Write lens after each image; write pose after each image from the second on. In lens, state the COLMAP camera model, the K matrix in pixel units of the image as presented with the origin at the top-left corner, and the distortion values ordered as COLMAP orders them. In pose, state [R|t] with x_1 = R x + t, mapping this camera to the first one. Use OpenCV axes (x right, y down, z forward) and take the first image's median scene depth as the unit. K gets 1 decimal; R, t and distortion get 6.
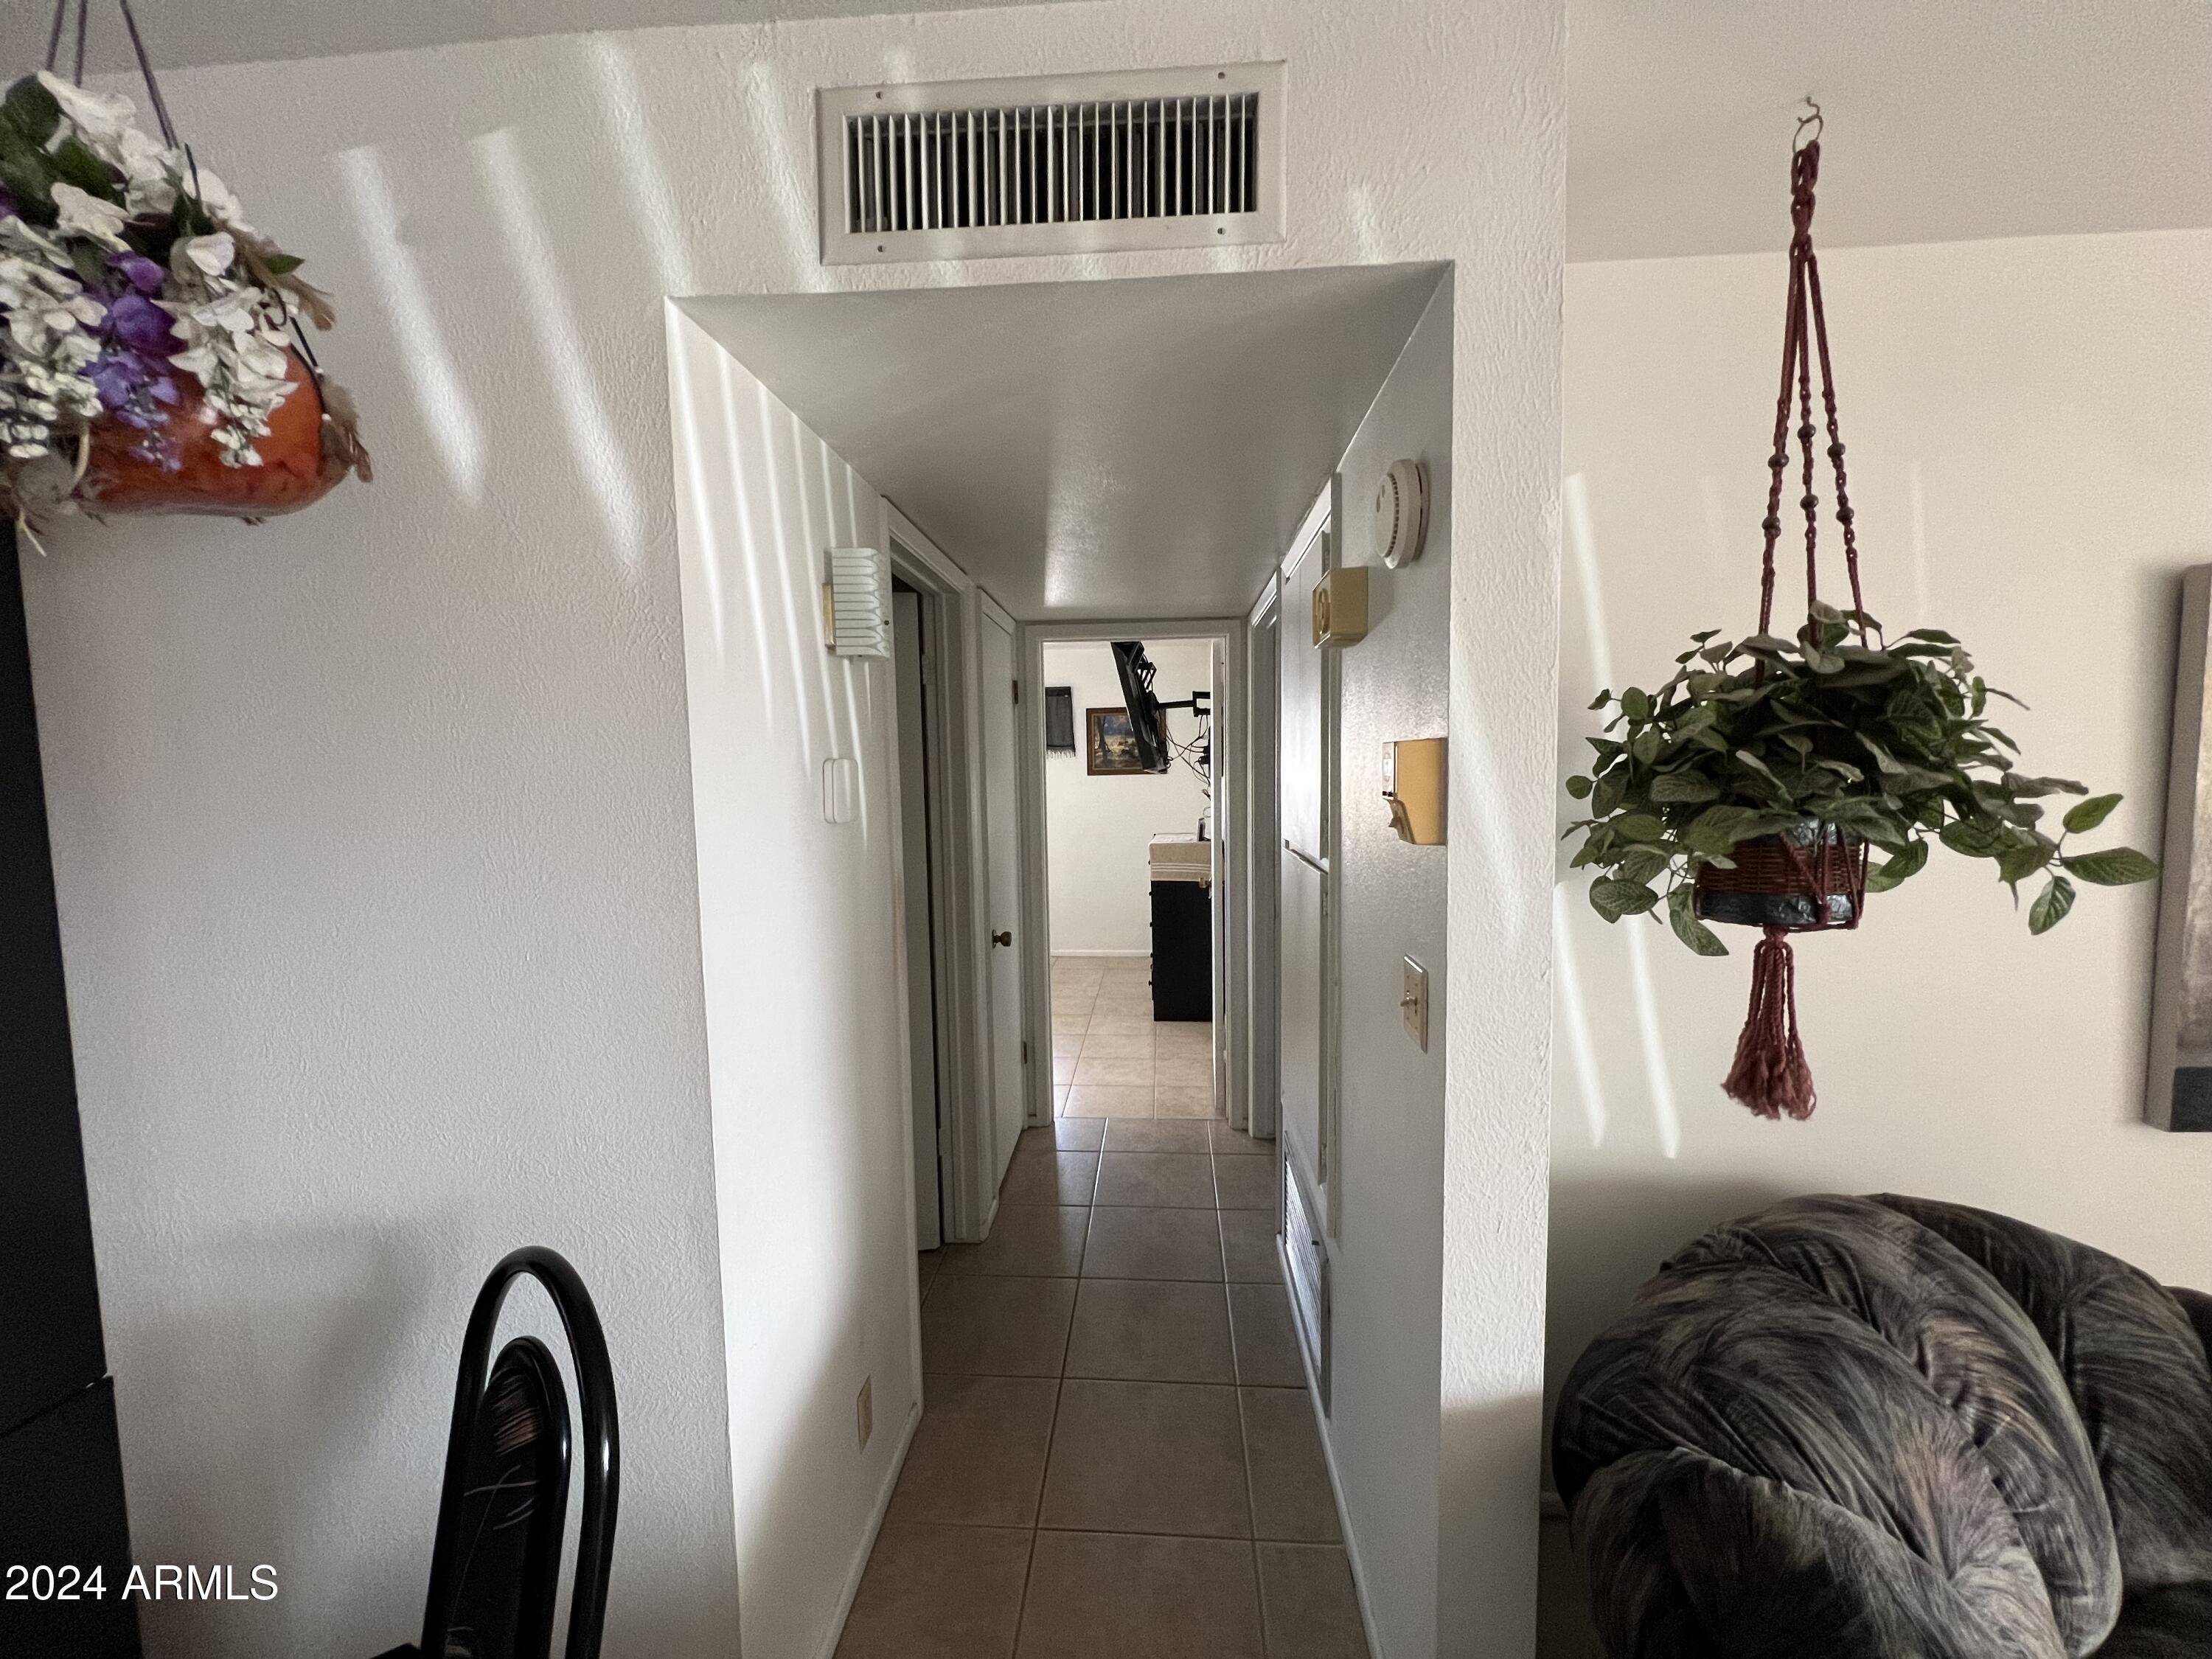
lens RADIAL K [[892.7, 0, 1106.0], [0, 892.7, 829.5], [0, 0, 1]] dist [-0.001355, -0.000301]
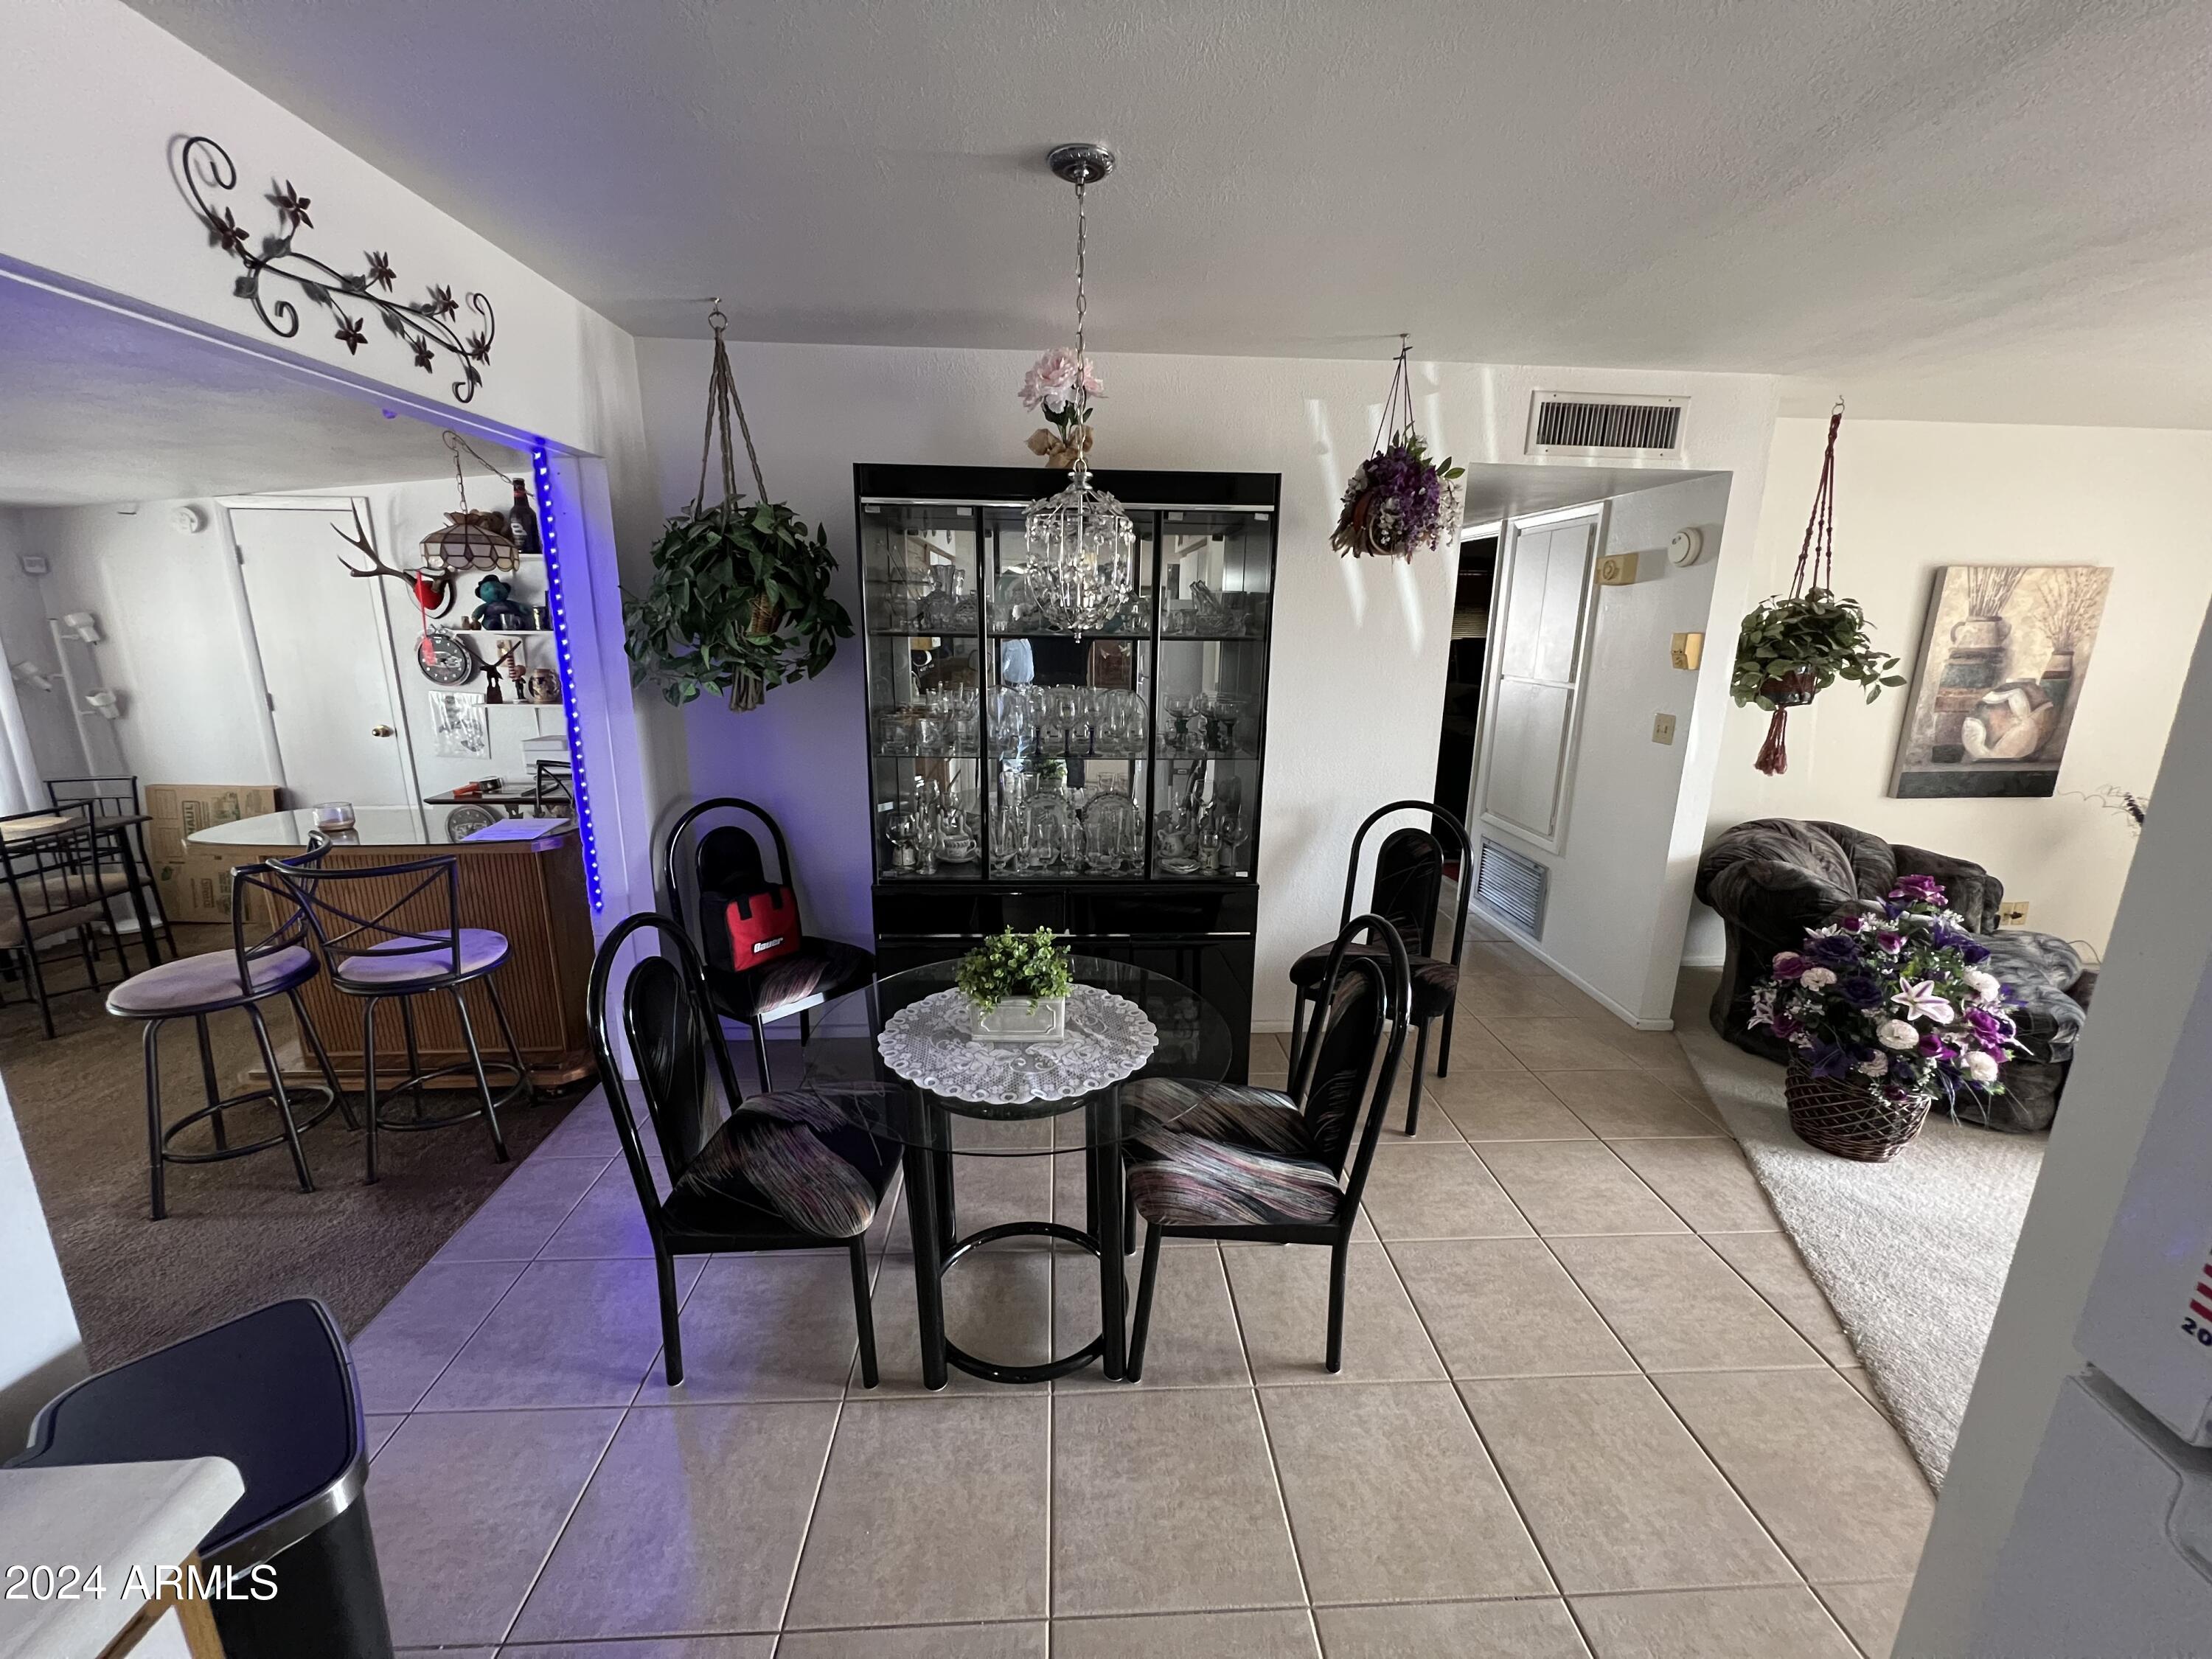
lens RADIAL K [[885.5, 0, 1106.0], [0, 885.5, 829.5], [0, 0, 1]] dist [-0.000116, -0.000050]
pose [[0.991907, 0.000518, 0.126962, -1.785397], [-0.020856, 0.987073, 0.158911, 0.104567], [-0.125238, -0.160273, 0.979096, -1.582938]]
